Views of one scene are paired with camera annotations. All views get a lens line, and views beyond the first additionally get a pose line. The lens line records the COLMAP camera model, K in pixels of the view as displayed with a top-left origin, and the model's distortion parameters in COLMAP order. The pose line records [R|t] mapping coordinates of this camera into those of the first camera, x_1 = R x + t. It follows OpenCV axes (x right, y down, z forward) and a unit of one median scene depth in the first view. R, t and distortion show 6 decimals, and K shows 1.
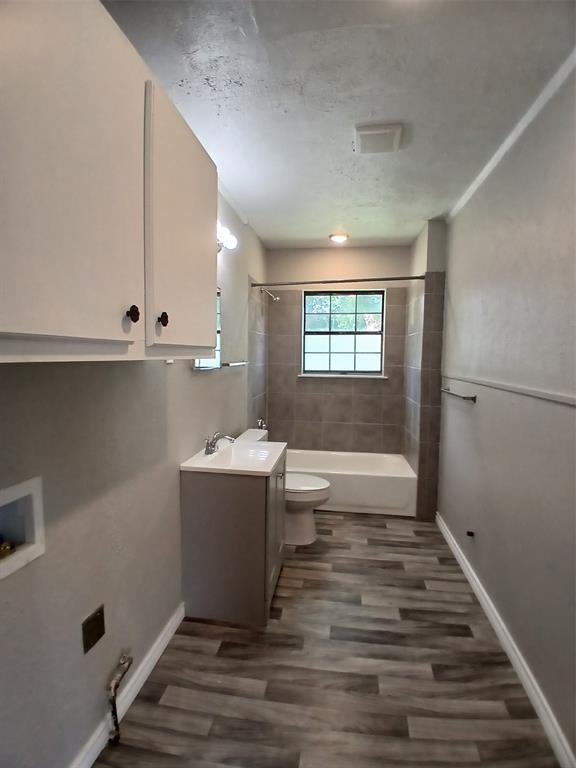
lens RADIAL K [[383.1, 0, 289.3], [0, 383.1, 379.4], [0, 0, 1]] dist [-0.004847, -0.001067]
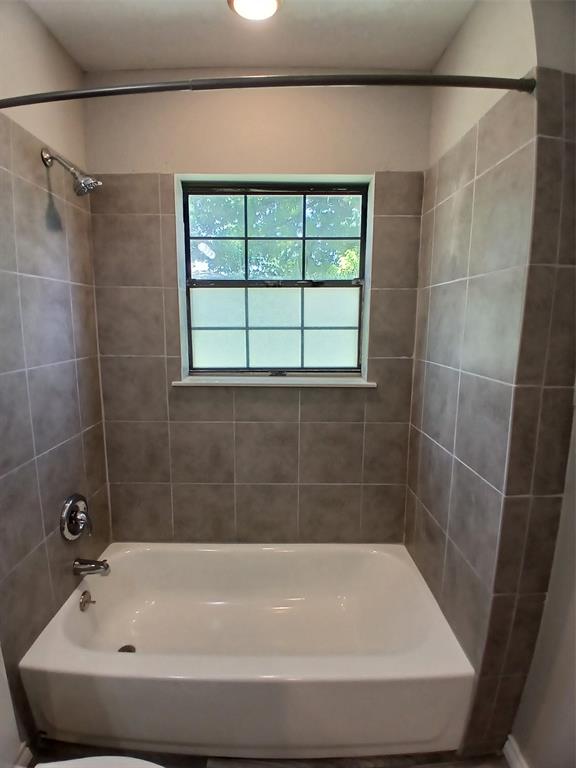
lens RADIAL K [[383.1, 0, 283.2], [0, 383.1, 385.0], [0, 0, 1]] dist [-0.004847, -0.001067]
pose [[0.990513, -0.028076, 0.134521, 0.087131], [0.014571, 0.994847, 0.100339, -0.049137], [-0.136645, -0.097427, 0.985818, 0.558756]]
